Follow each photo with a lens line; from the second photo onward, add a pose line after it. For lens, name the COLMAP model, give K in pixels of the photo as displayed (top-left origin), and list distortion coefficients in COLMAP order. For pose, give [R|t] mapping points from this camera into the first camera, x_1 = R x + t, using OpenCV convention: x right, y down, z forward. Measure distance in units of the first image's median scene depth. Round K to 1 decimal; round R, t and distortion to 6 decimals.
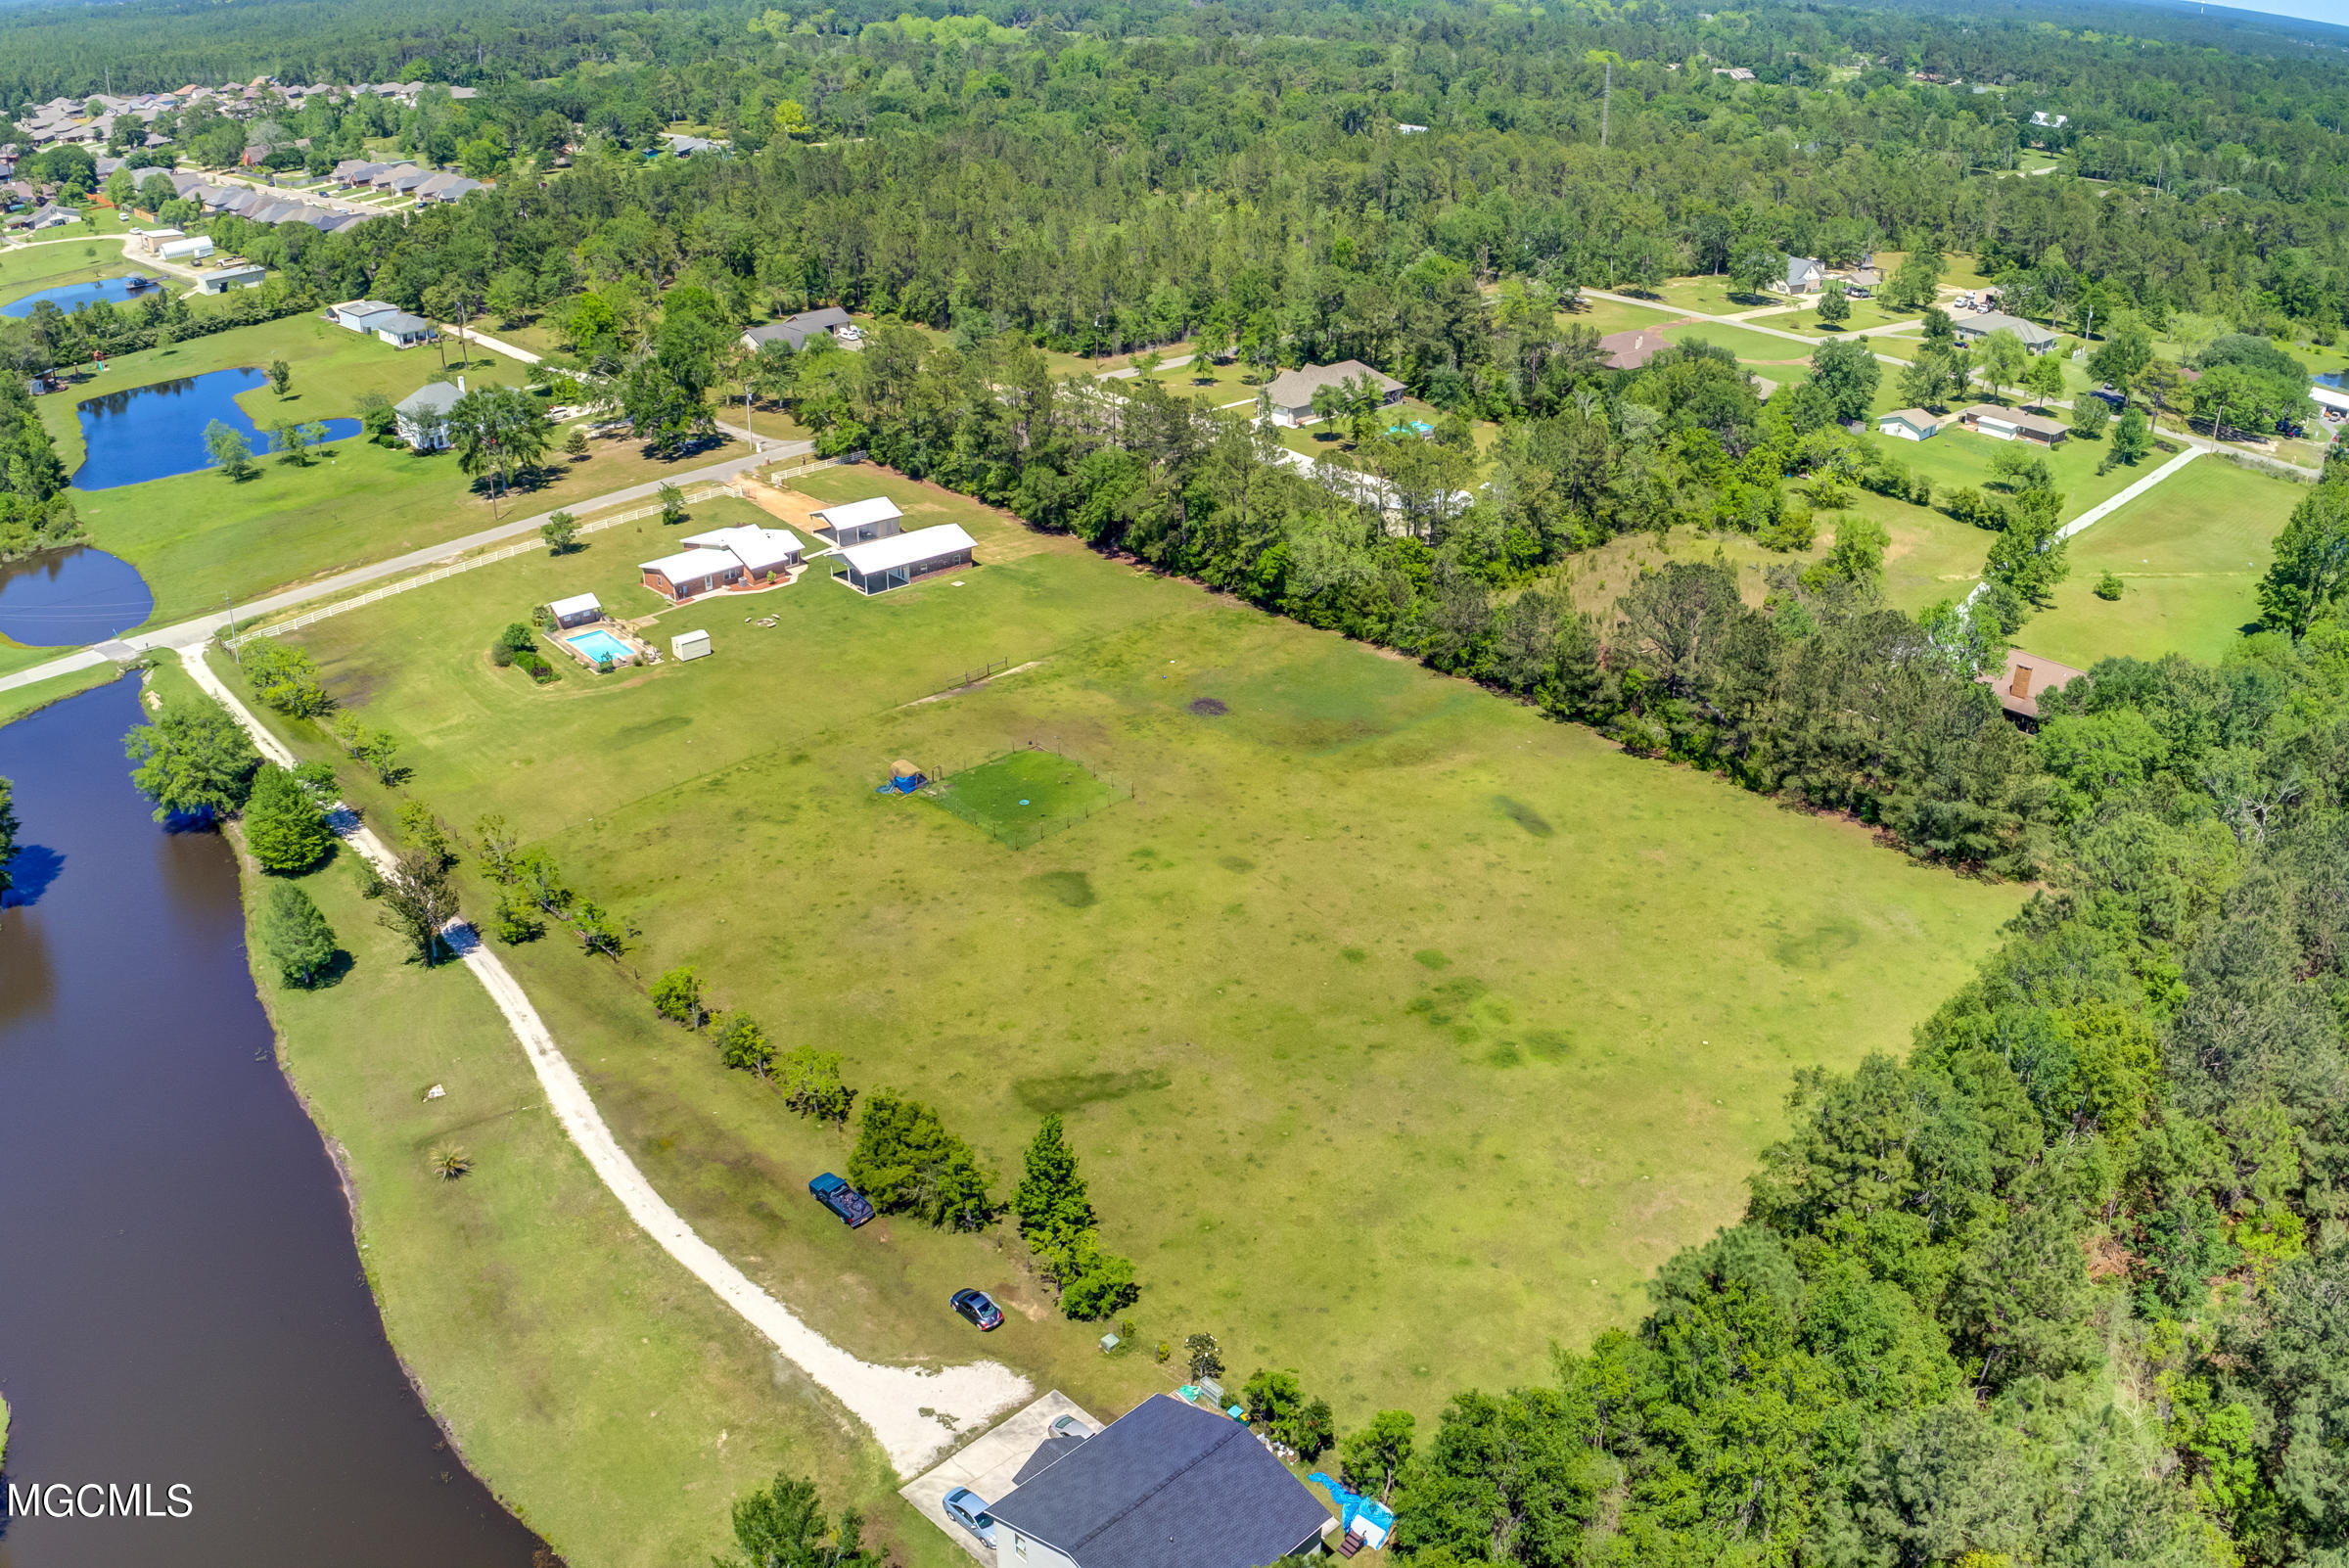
lens RADIAL K [[1868.9, 0, 1192.6], [0, 1868.9, 782.3], [0, 0, 1]] dist [-0.237001, 0.062424]
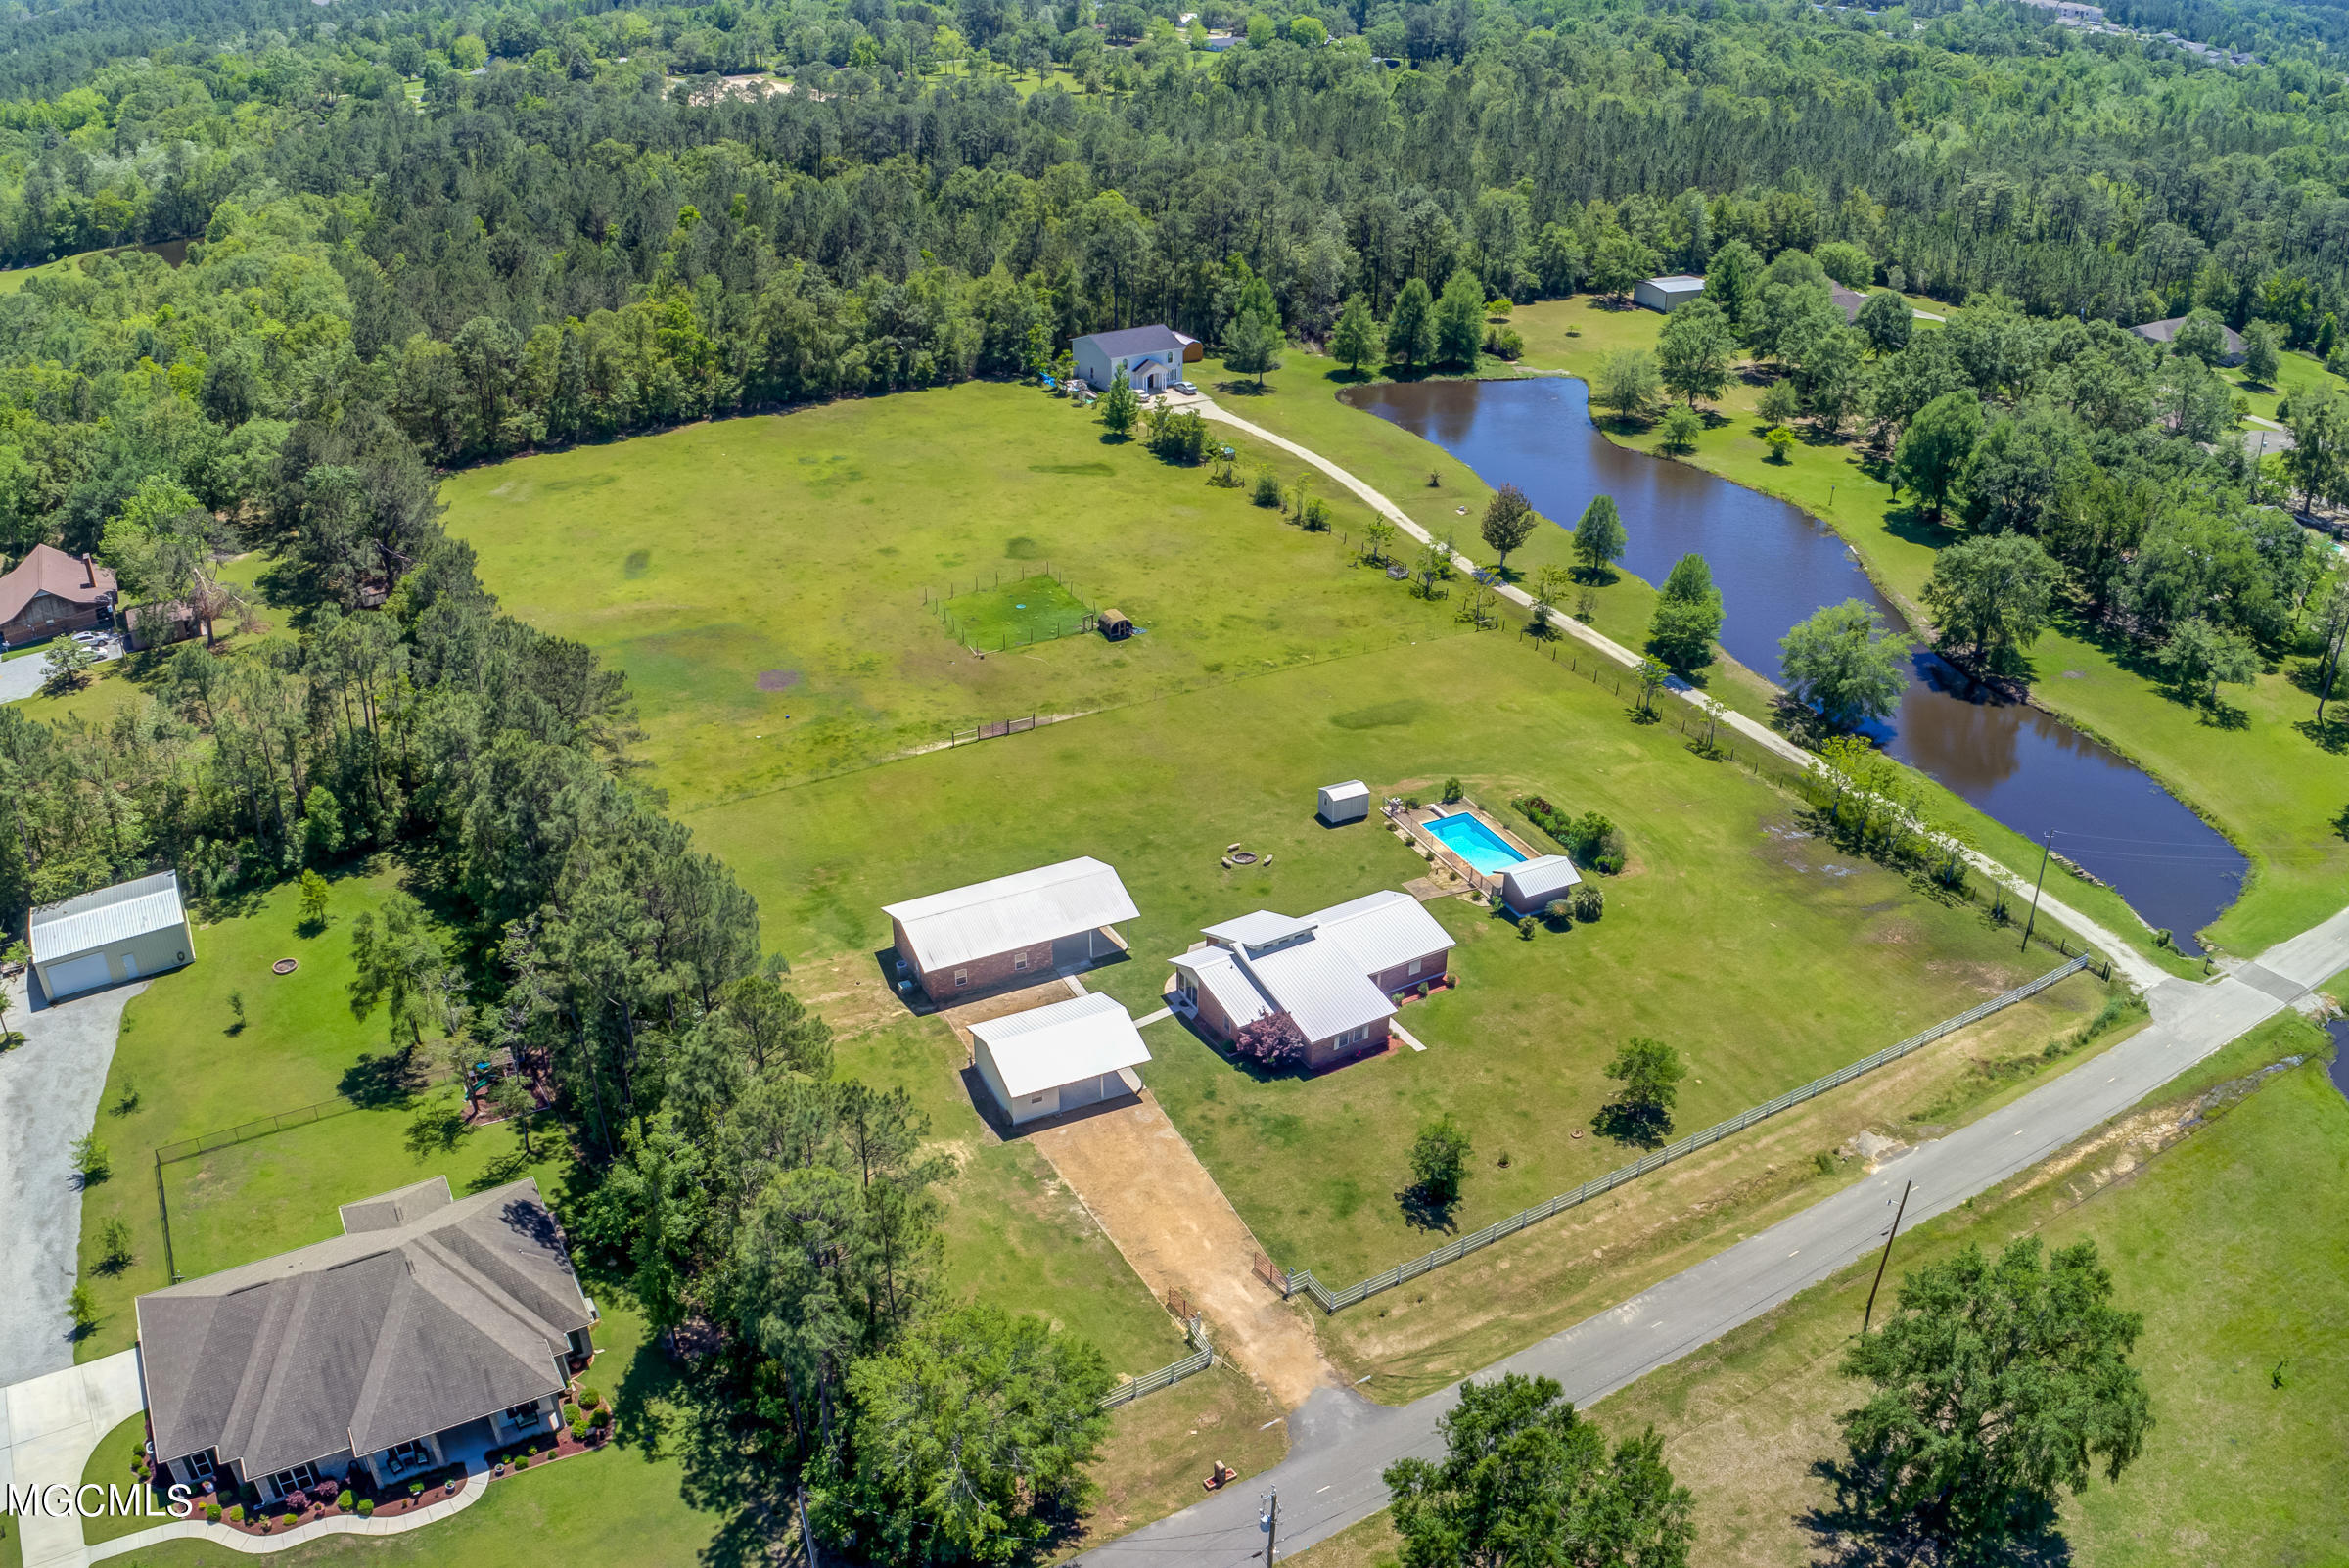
lens RADIAL K [[1868.9, 0, 1174.1], [0, 1868.9, 772.2], [0, 0, 1]] dist [-0.237001, 0.062424]
pose [[-0.967484, -0.133396, 0.214896, -0.366496], [0.097090, 0.588668, 0.802523, -0.693872], [-0.233556, 0.797293, -0.556575, 1.422683]]
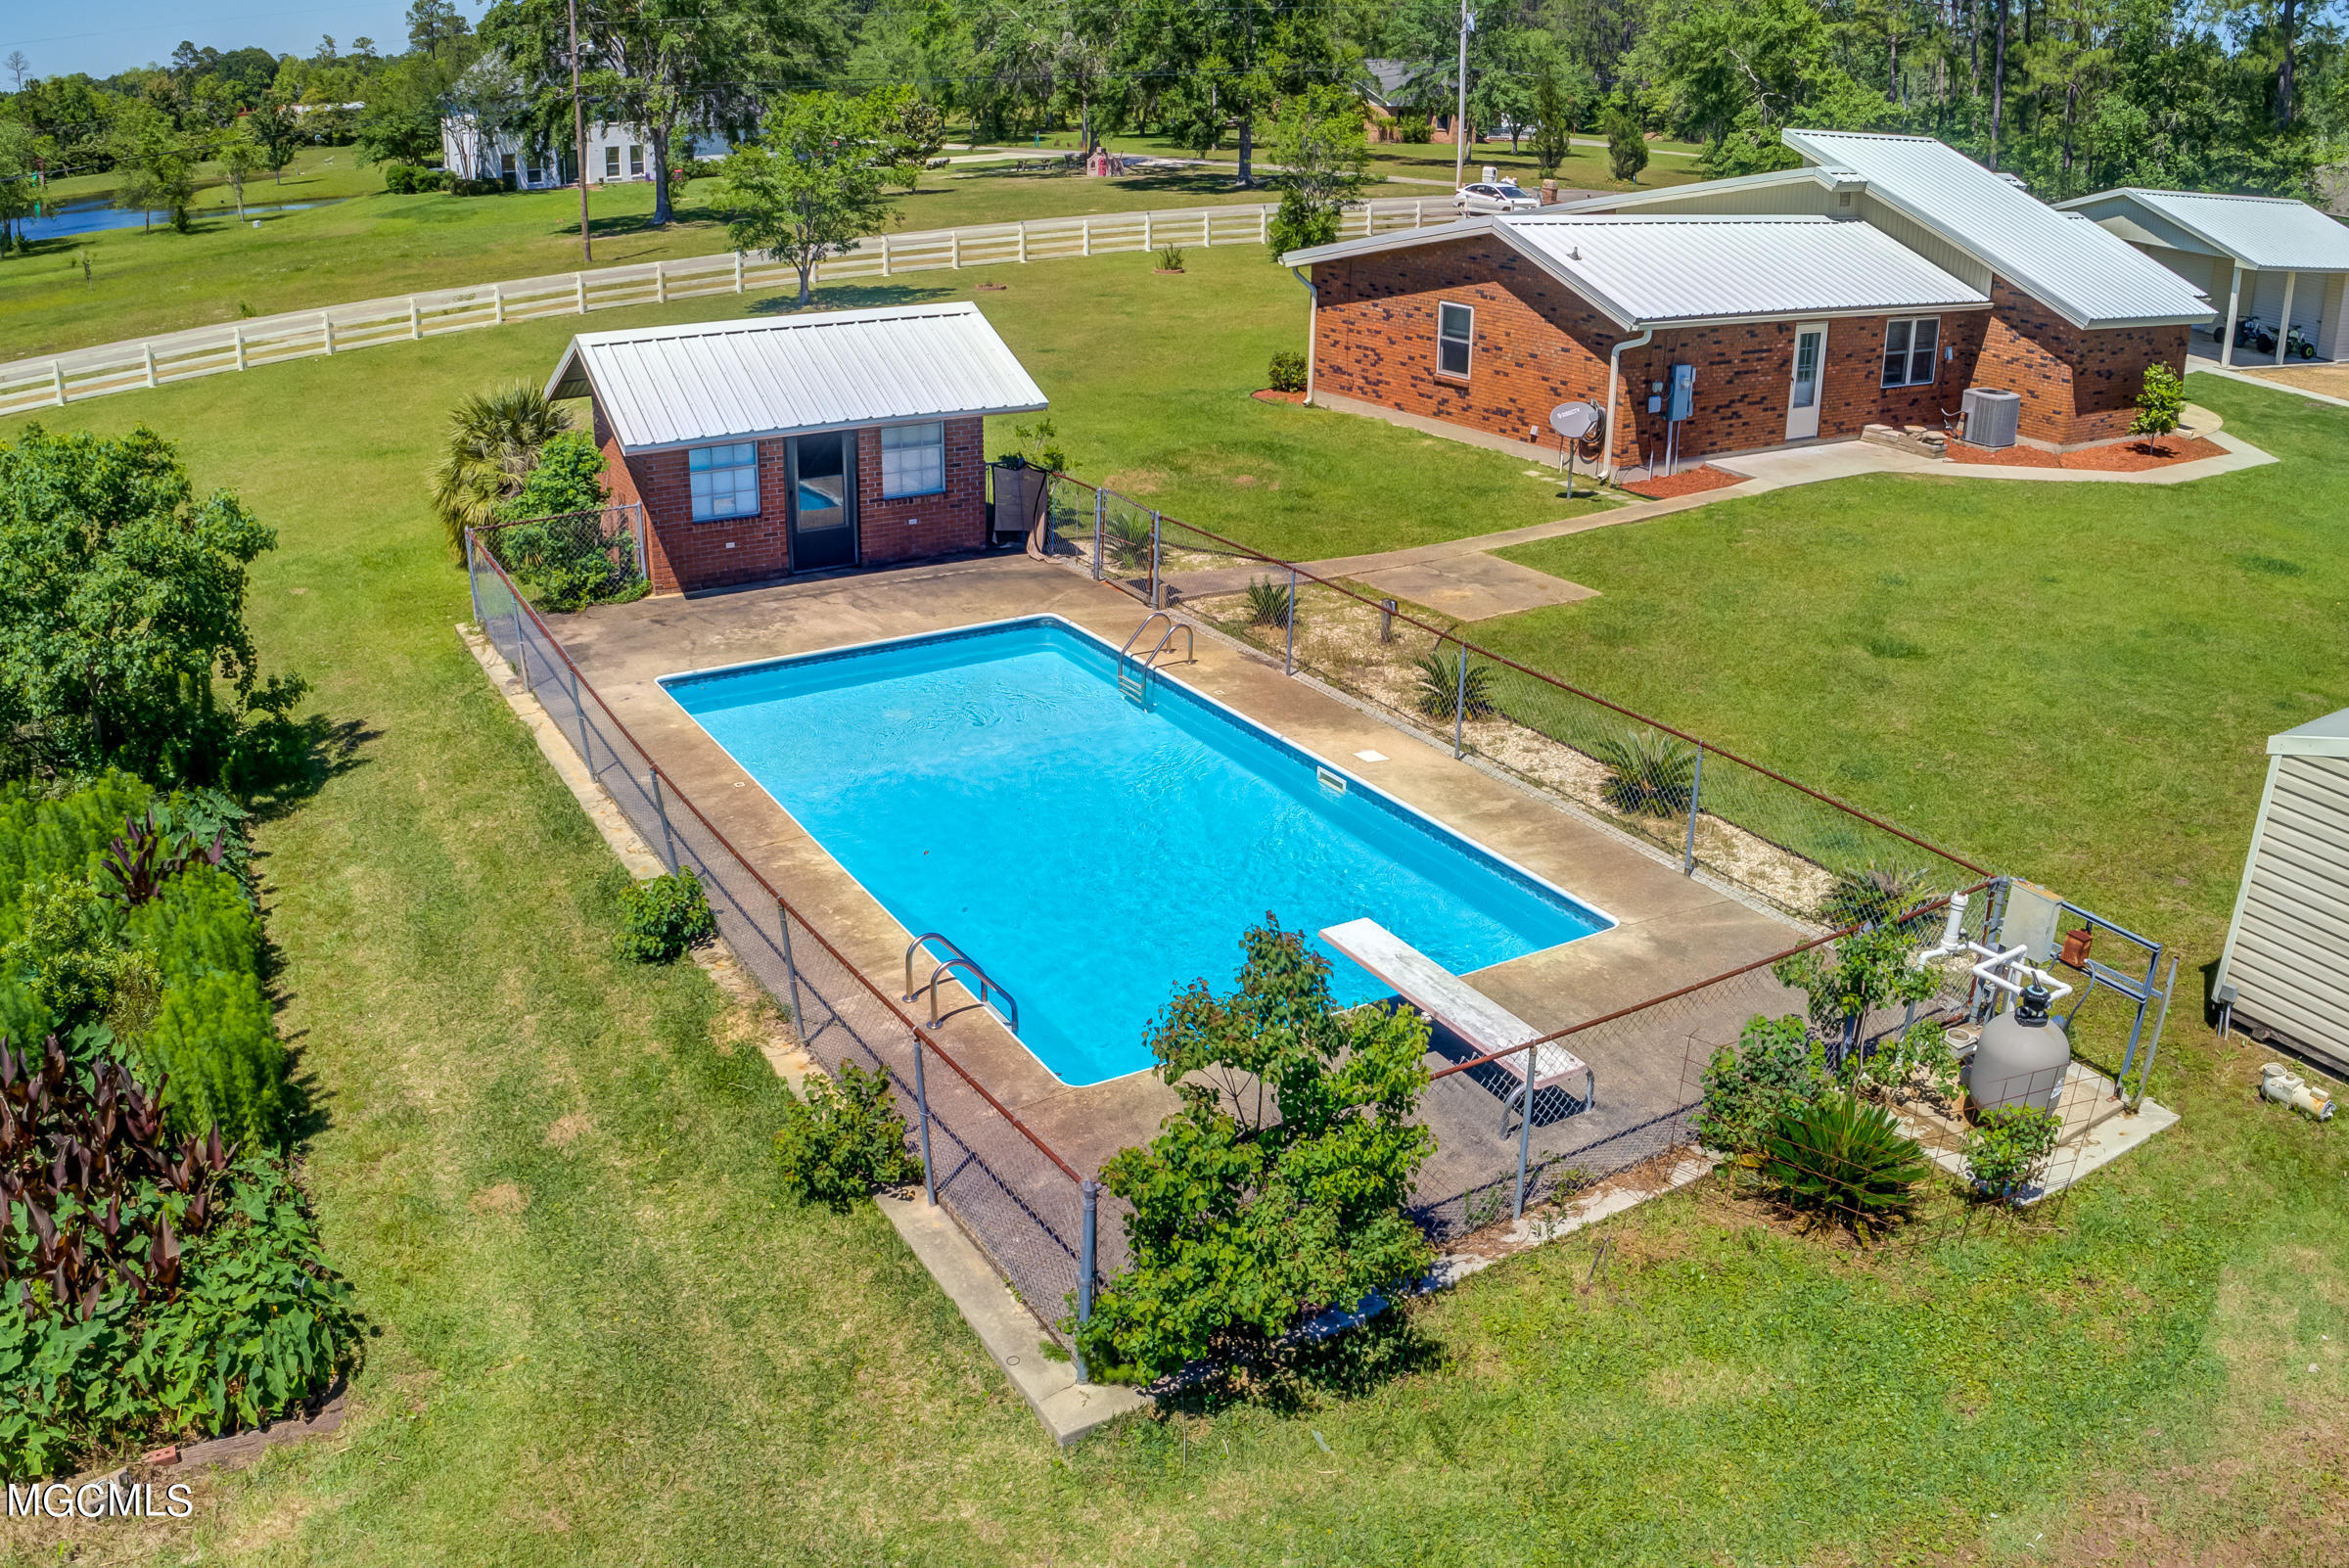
lens RADIAL K [[1868.9, 0, 1181.6], [0, 1868.9, 791.0], [0, 0, 1]] dist [-0.237001, 0.062424]
pose [[0.983794, 0.061418, -0.168458, -0.309275], [-0.073964, 0.994854, -0.069238, -0.069982], [0.163338, 0.080576, 0.983274, 0.929674]]
